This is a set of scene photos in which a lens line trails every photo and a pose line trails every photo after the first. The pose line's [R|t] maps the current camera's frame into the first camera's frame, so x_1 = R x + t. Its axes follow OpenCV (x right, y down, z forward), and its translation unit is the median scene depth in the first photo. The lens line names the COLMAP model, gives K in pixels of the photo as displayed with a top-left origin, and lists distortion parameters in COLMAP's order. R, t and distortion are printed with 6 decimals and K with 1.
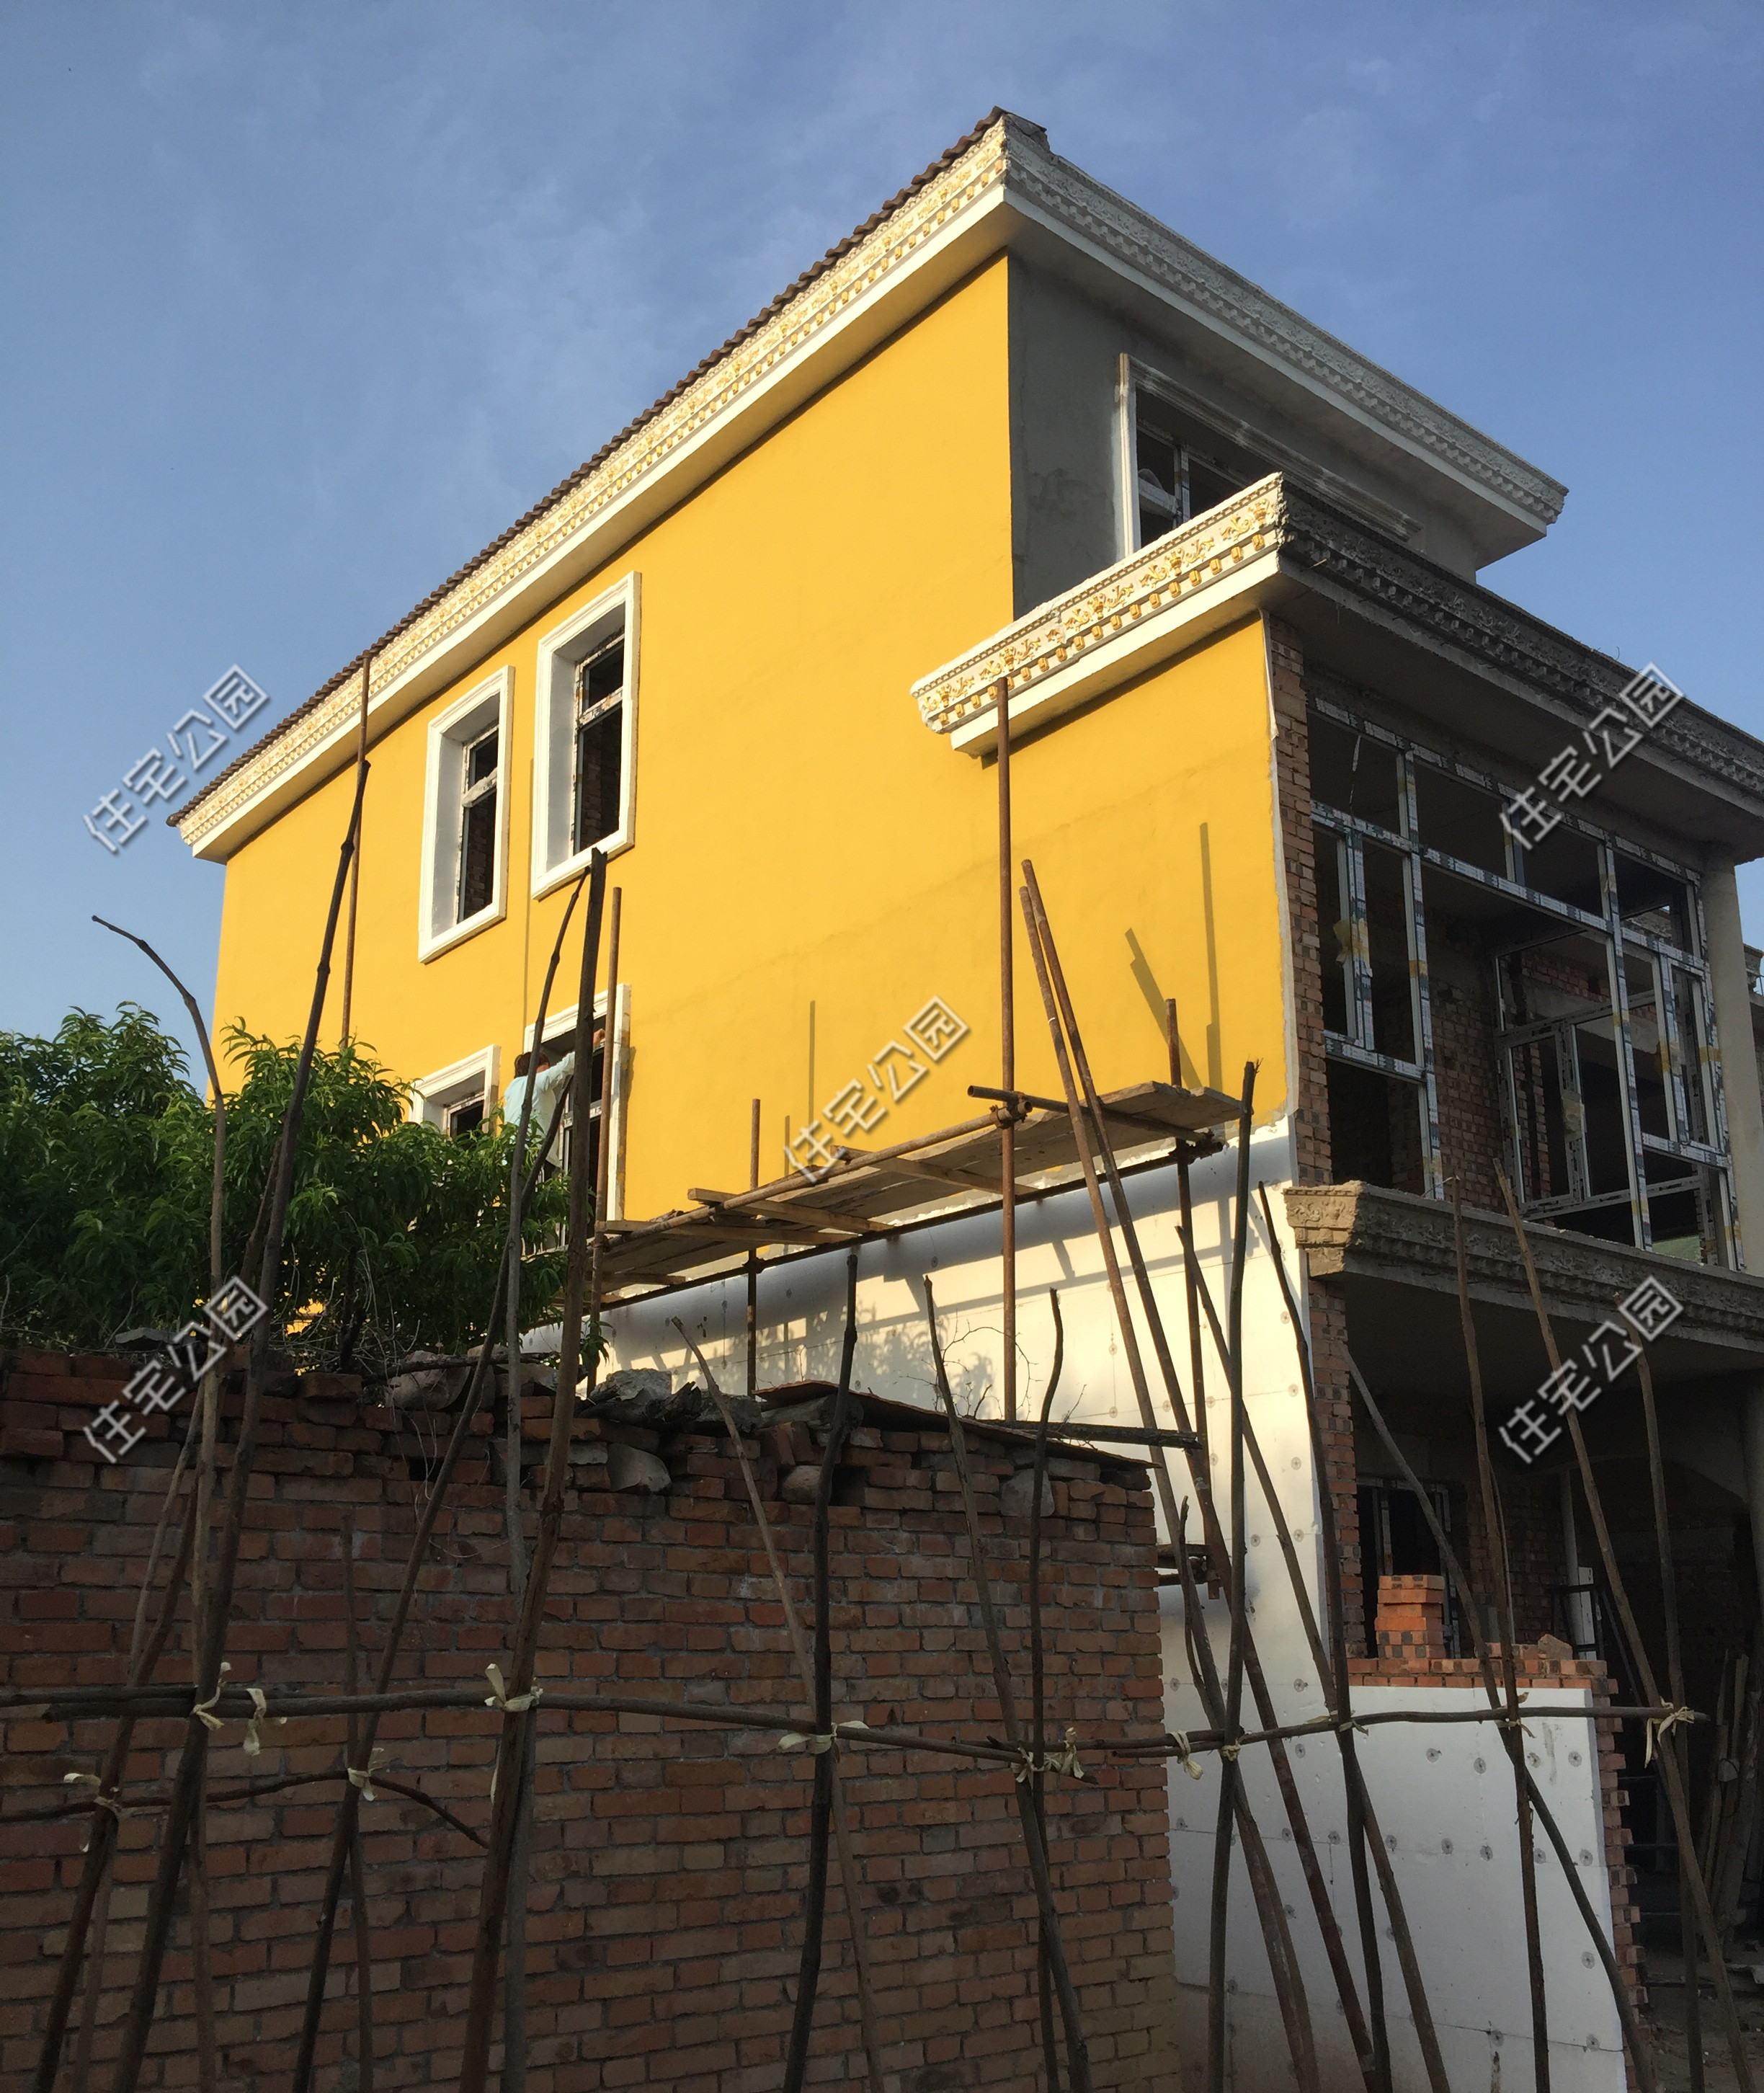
lens RADIAL K [[1991.5, 0, 875.9], [0, 1991.5, 1189.4], [0, 0, 1]] dist [0.039938, 0.000000]
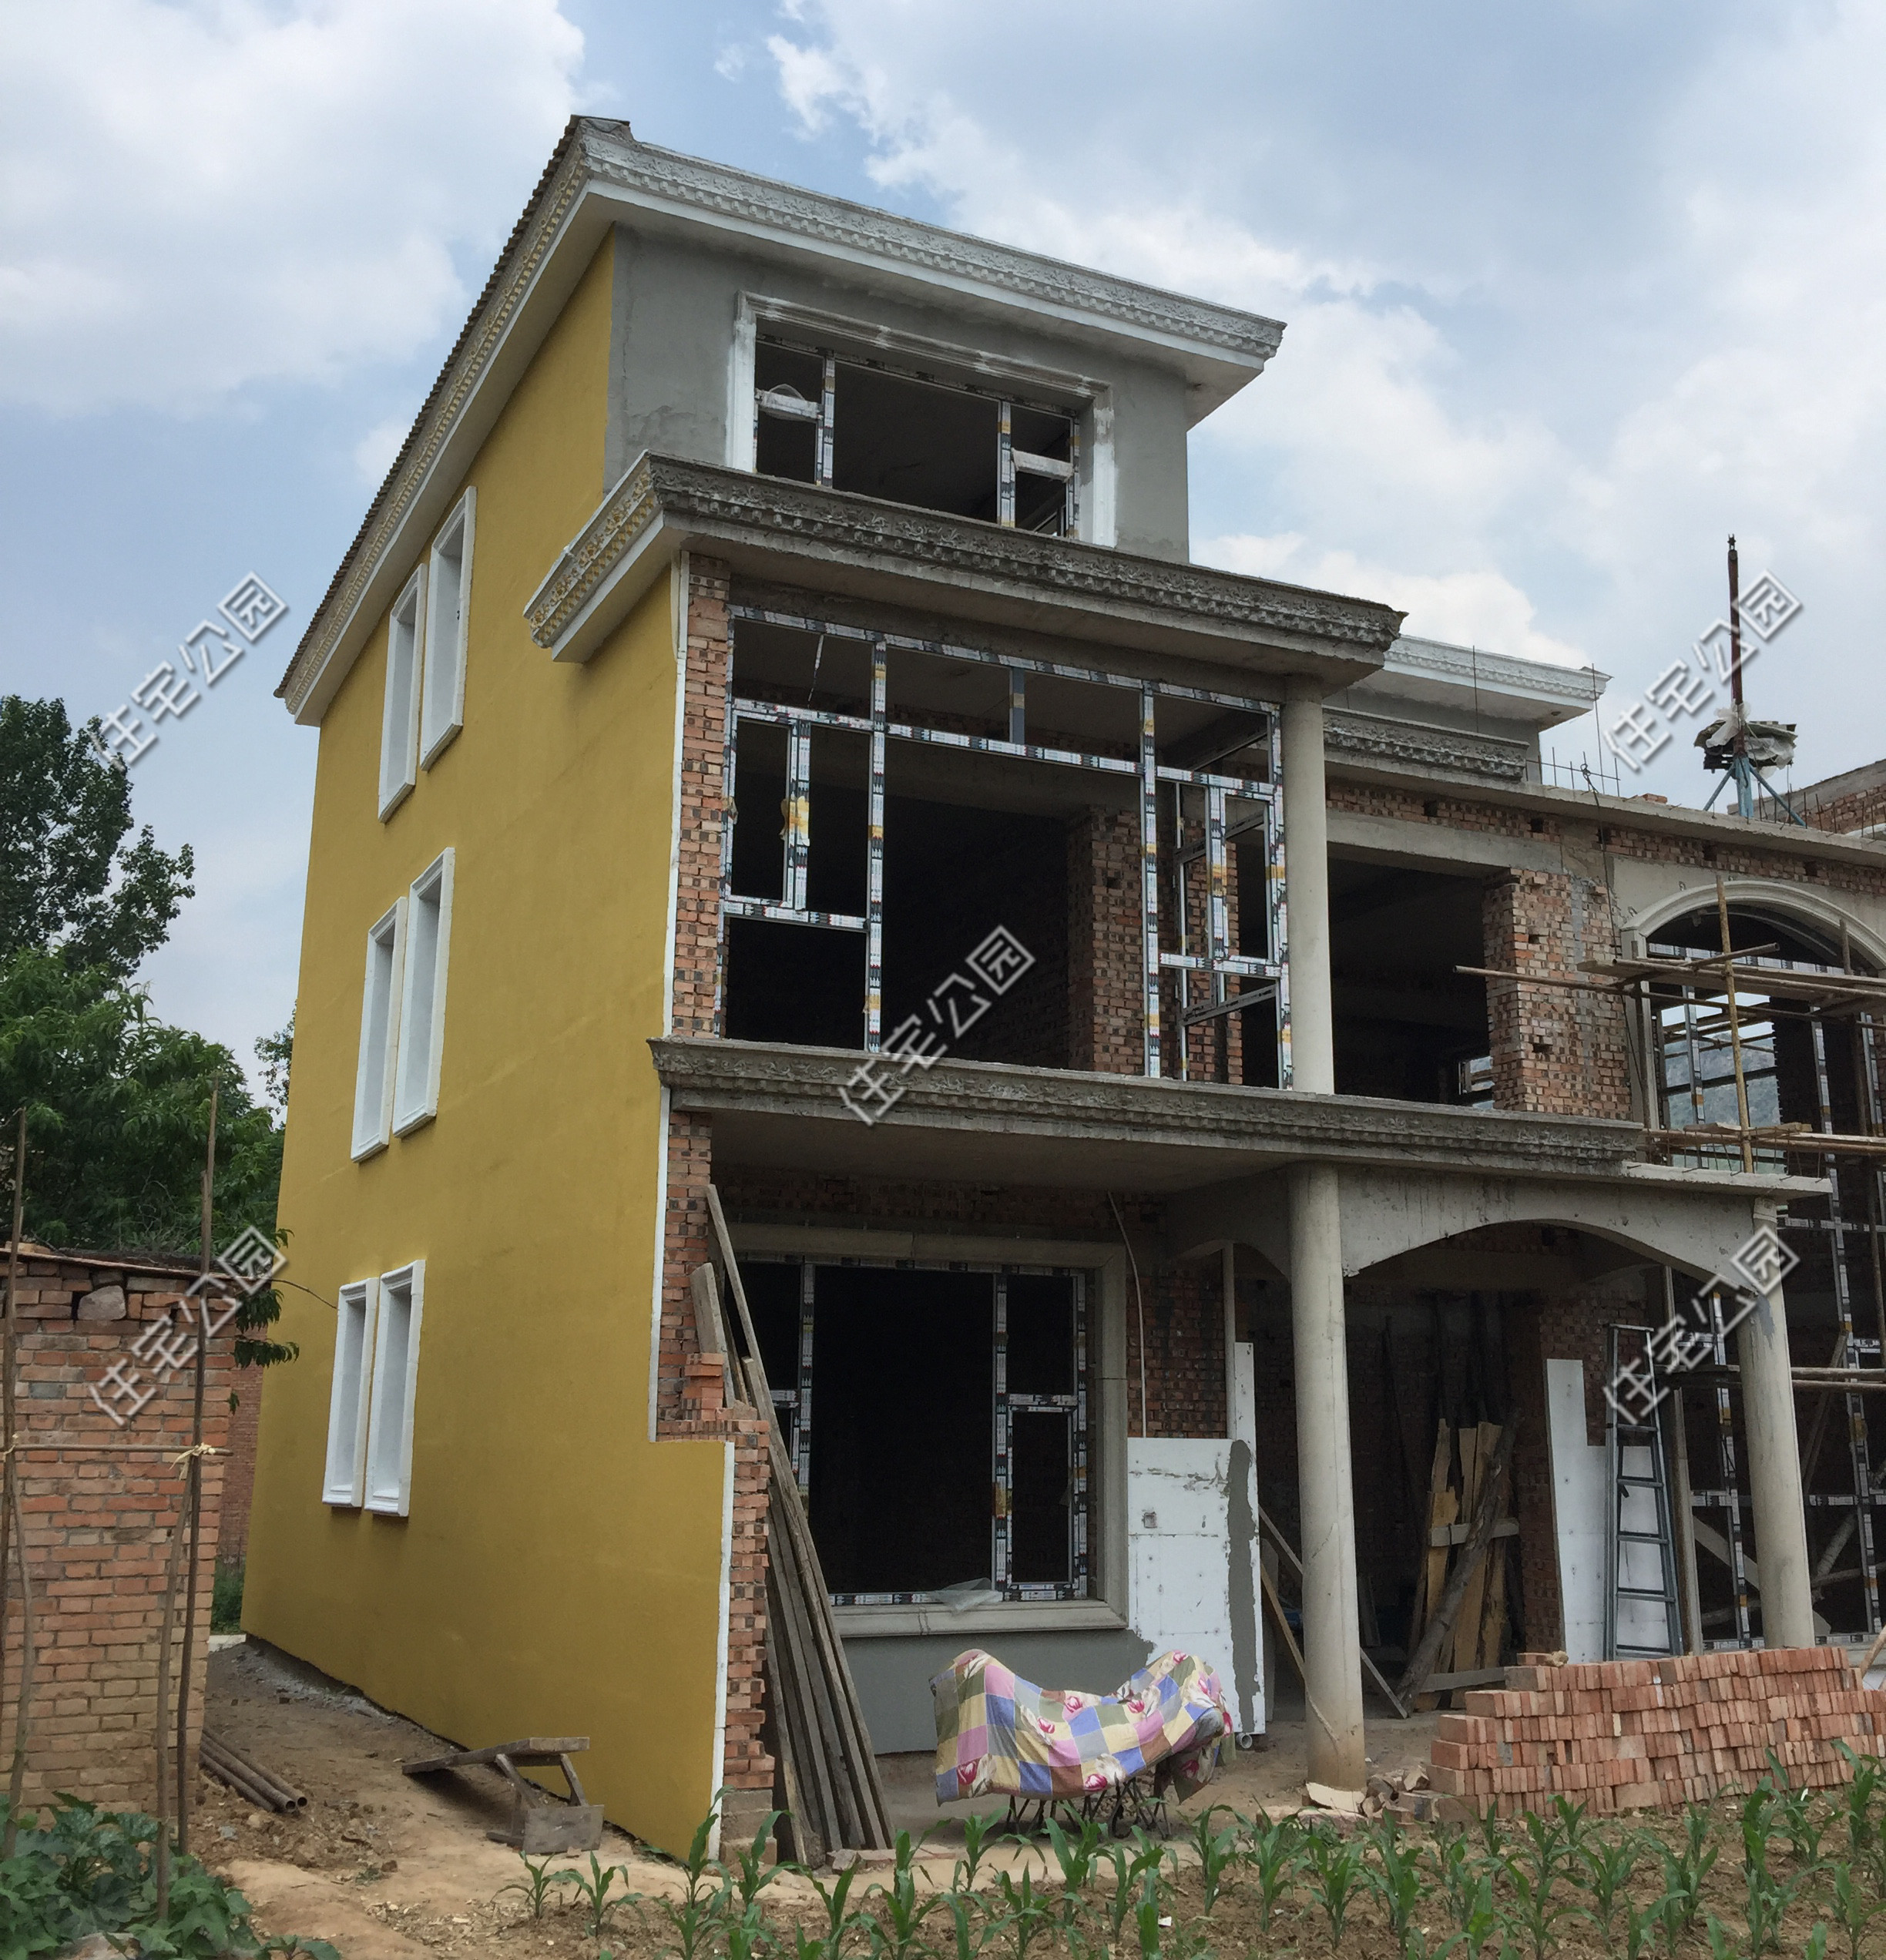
lens RADIAL K [[2137.0, 0, 956.0], [0, 2137.0, 936.1], [0, 0, 1]] dist [0.043896, 0.000000]
pose [[0.972792, -0.048138, -0.226624, 0.588801], [0.048321, 0.998821, -0.004744, -0.041042], [0.226585, -0.006336, 0.973971, -0.202876]]
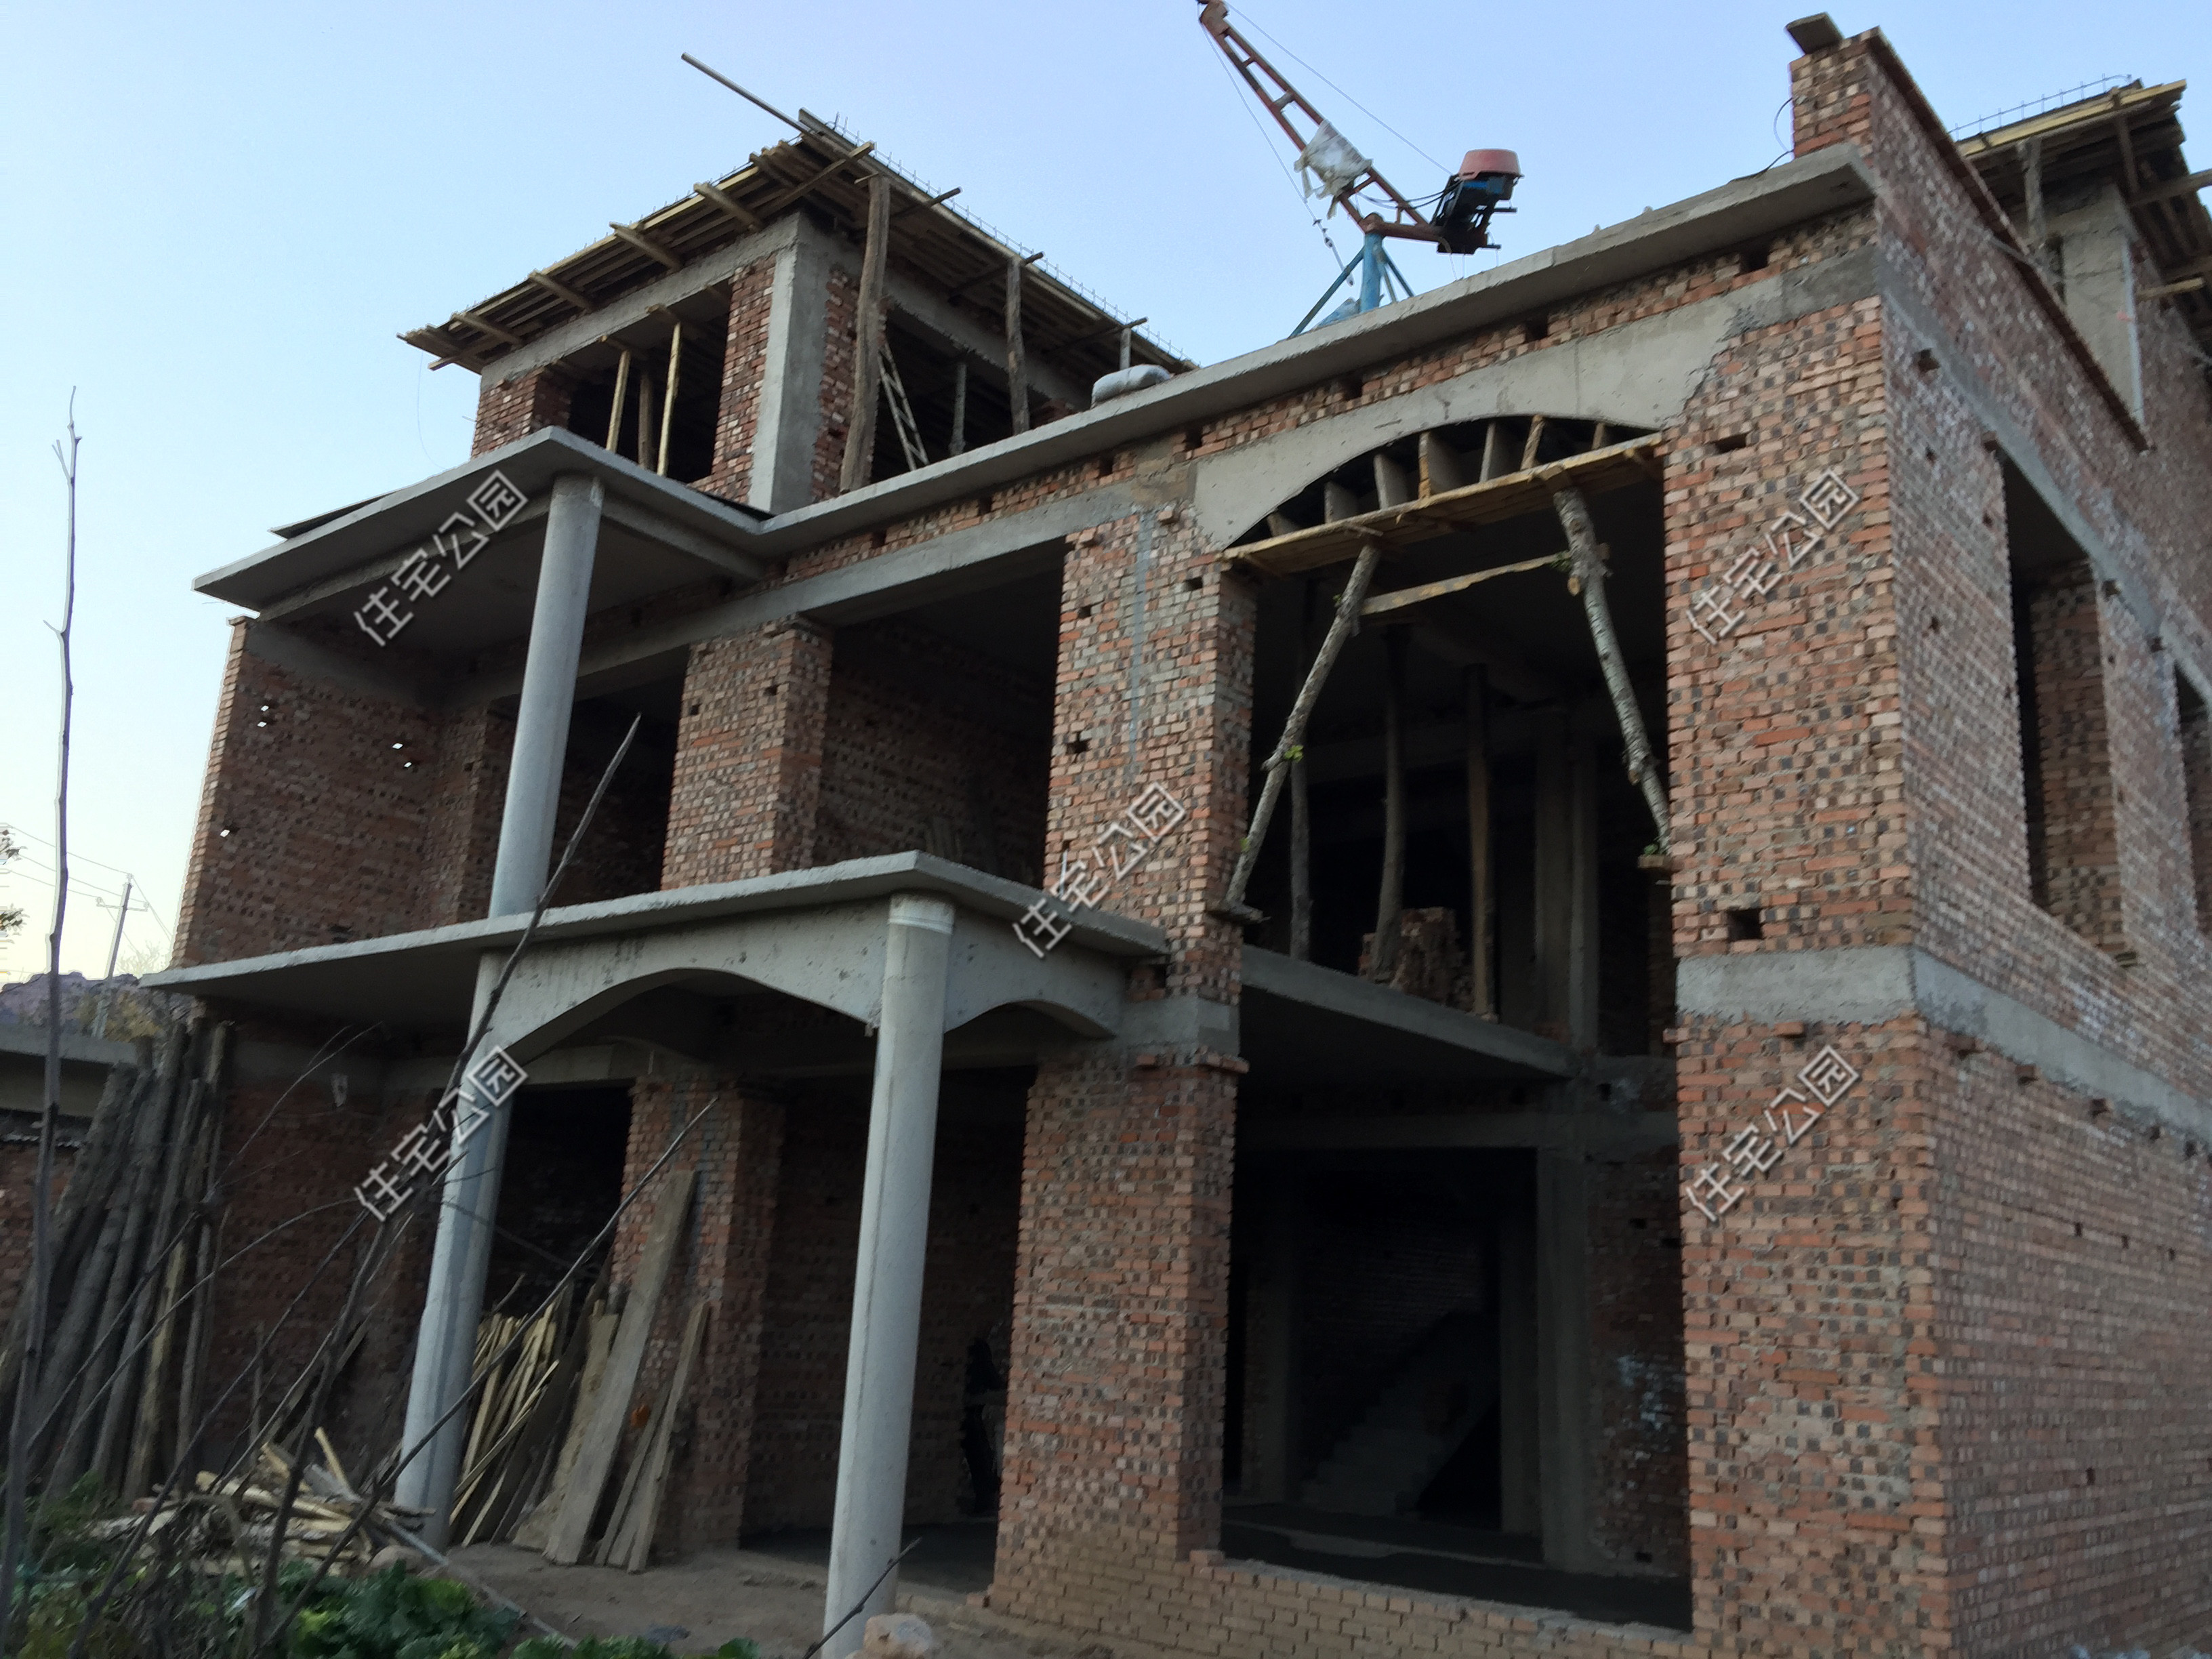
lens RADIAL K [[1896.8, 0, 1097.9], [0, 1896.8, 825.3], [0, 0, 1]] dist [0.065455, -0.058916]
pose [[0.178227, -0.236476, -0.955151, 1.702873], [0.172367, 0.963187, -0.206303, 0.333246], [0.968775, -0.127868, 0.212427, 1.241561]]
